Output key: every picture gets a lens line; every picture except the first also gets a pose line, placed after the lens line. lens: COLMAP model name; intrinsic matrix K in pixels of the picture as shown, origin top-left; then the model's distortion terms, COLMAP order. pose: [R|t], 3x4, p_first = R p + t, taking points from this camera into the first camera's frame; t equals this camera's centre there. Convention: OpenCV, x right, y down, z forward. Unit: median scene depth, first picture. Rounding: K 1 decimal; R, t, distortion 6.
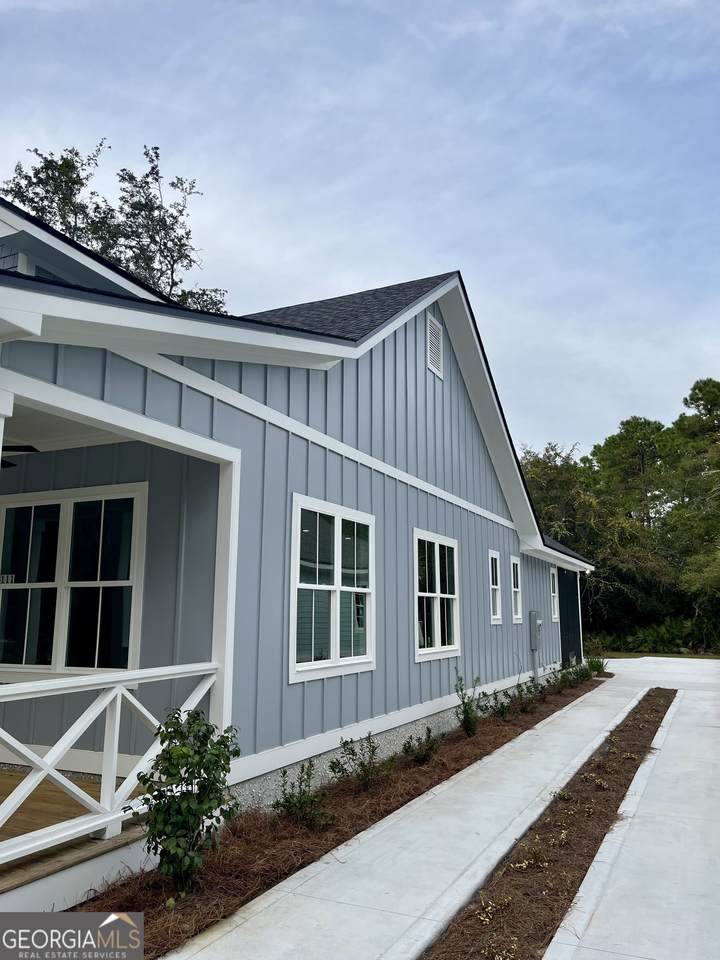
lens RADIAL K [[729.7, 0, 360.0], [0, 729.7, 480.0], [0, 0, 1]] dist [0.045136, -0.006709]
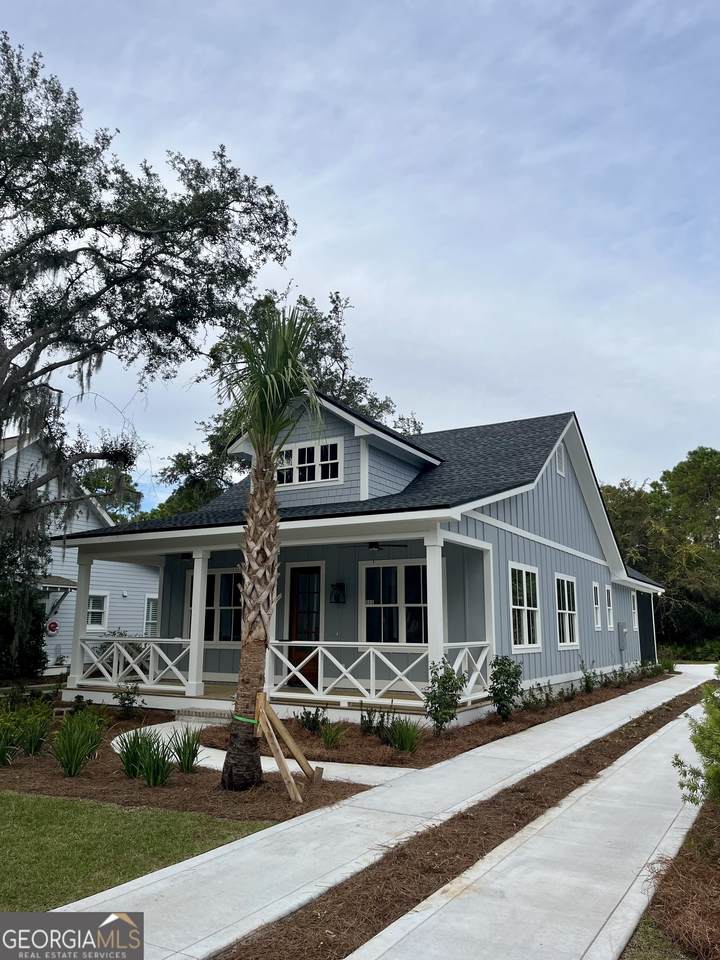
lens RADIAL K [[729.7, 0, 360.0], [0, 729.7, 480.0], [0, 0, 1]] dist [0.045136, -0.006709]
pose [[0.996460, -0.011700, -0.083251, -0.117739], [0.010103, 0.999757, -0.019581, -0.060921], [0.083459, 0.018671, 0.996336, -0.379457]]
